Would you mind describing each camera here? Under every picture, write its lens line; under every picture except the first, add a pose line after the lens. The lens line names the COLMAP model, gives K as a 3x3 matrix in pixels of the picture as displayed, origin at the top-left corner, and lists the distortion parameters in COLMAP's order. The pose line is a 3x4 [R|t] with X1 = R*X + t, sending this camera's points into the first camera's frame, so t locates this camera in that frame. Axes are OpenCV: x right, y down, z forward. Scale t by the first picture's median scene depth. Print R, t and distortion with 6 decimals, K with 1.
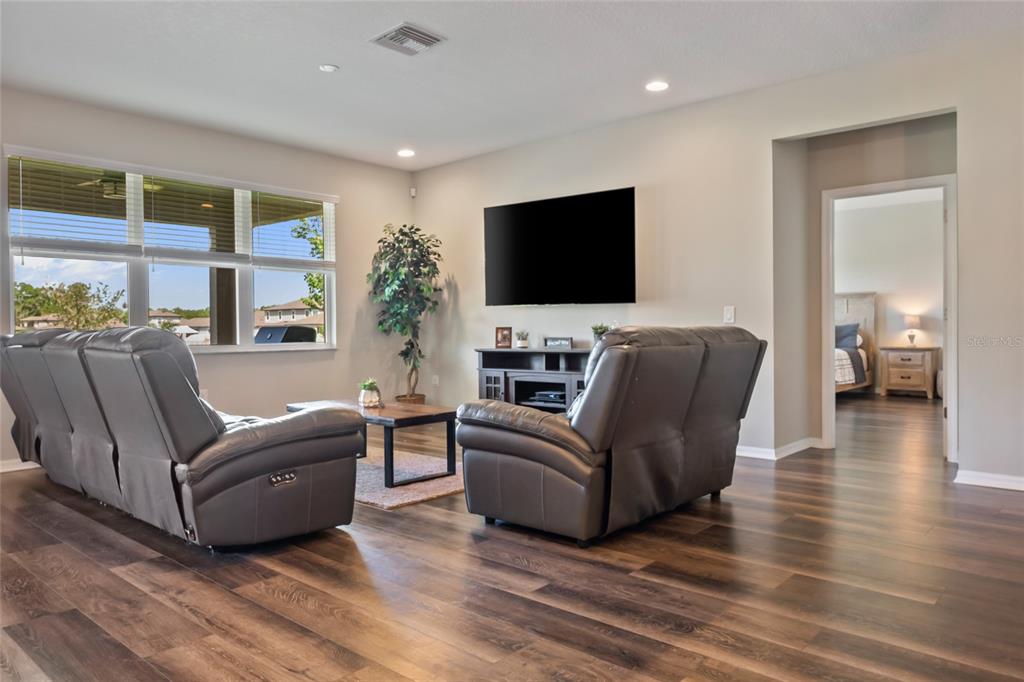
lens RADIAL K [[709.7, 0, 510.1], [0, 709.7, 328.2], [0, 0, 1]] dist [0.008471, -0.001447]
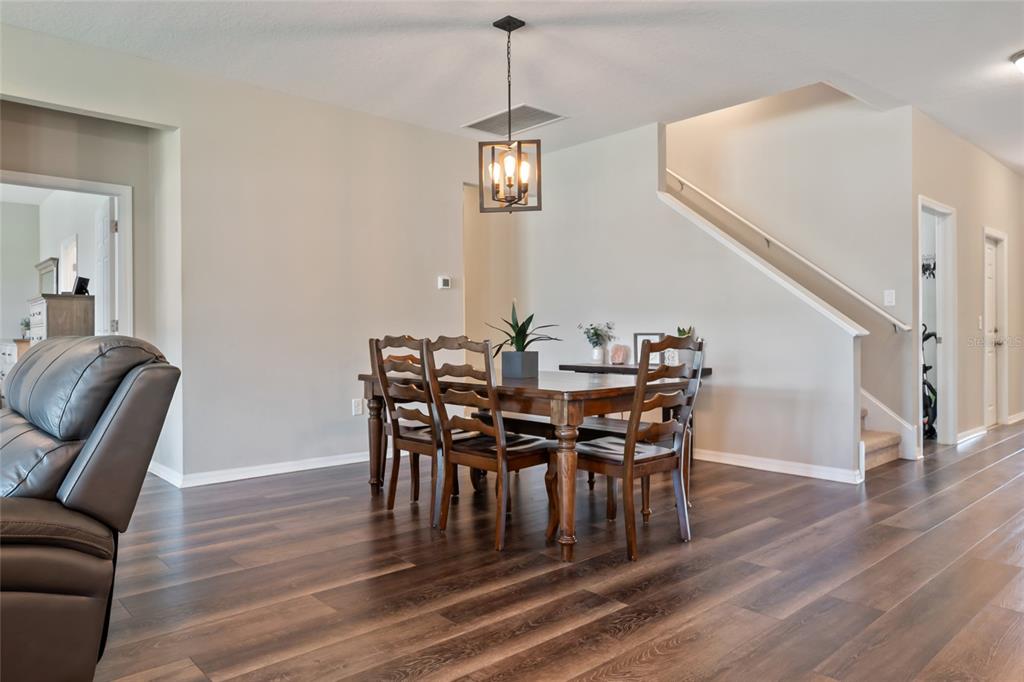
lens RADIAL K [[684.0, 0, 507.0], [0, 684.0, 337.1], [0, 0, 1]] dist [-0.007235, 0.006094]
pose [[0.107436, 0.002813, 0.994208, -0.299023], [0.003220, 0.999990, -0.003177, 0.001076], [-0.994207, 0.003543, 0.107426, 0.389928]]
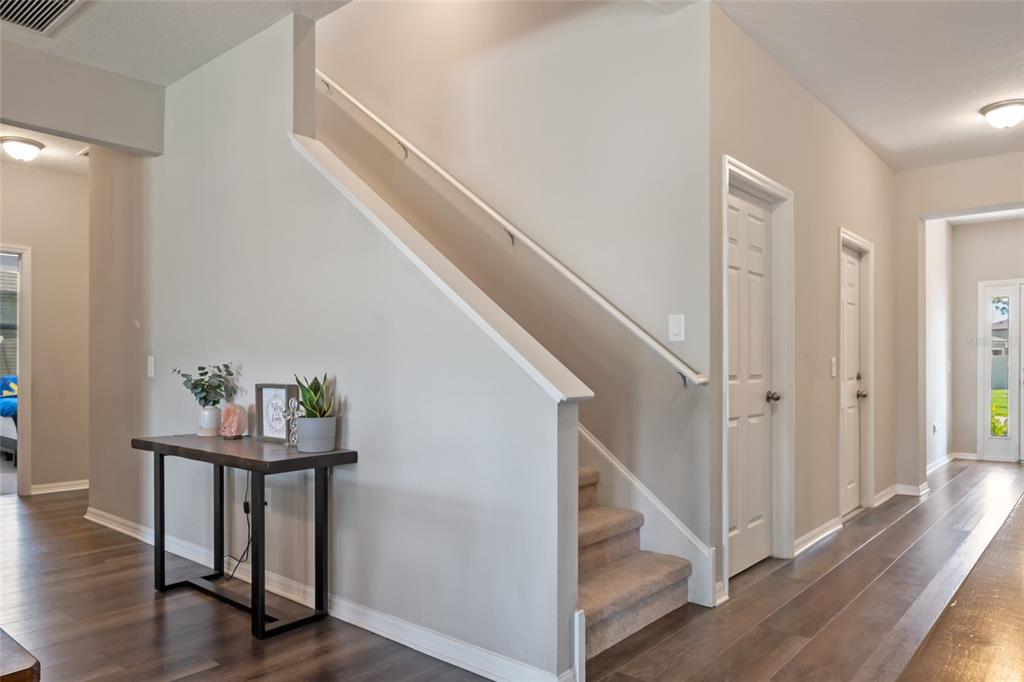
lens RADIAL K [[684.0, 0, 519.5], [0, 684.0, 365.0], [0, 0, 1]] dist [-0.007235, 0.006094]
pose [[-0.022239, 0.008150, 0.999719, 0.233481], [-0.002989, 0.999962, -0.008219, -0.023079], [-0.999748, -0.003171, -0.022213, 0.047134]]
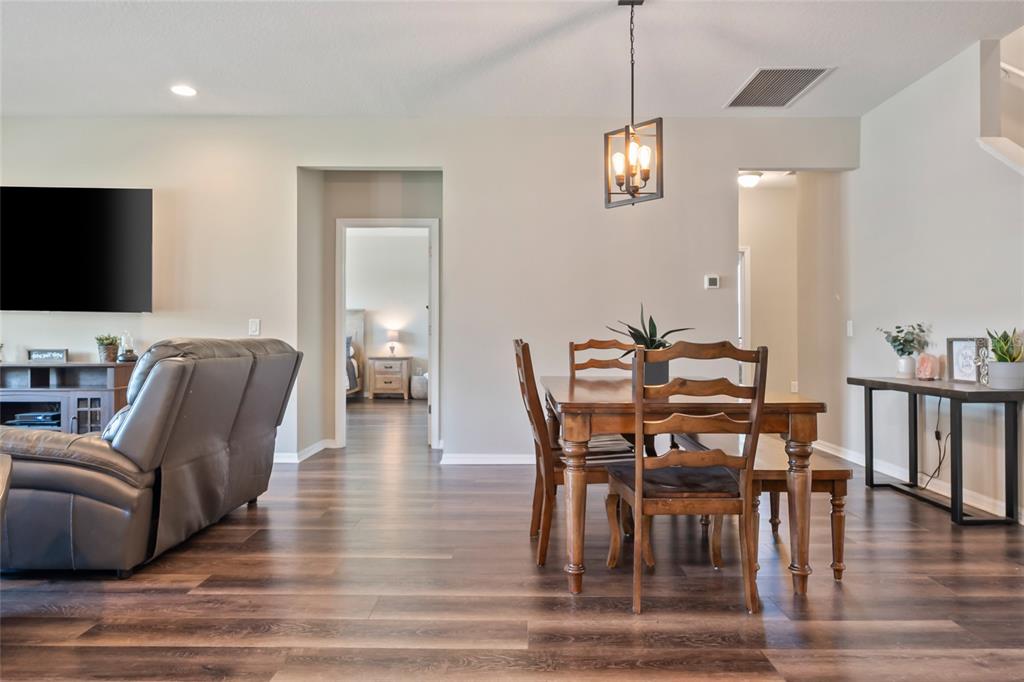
lens RADIAL K [[684.0, 0, 513.8], [0, 684.0, 334.8], [0, 0, 1]] dist [-0.007235, 0.006094]
pose [[0.753468, 0.011813, 0.657379, -0.070412], [-0.006949, 0.999926, -0.010003, -0.000649], [-0.657448, 0.002969, 0.753494, 0.001328]]
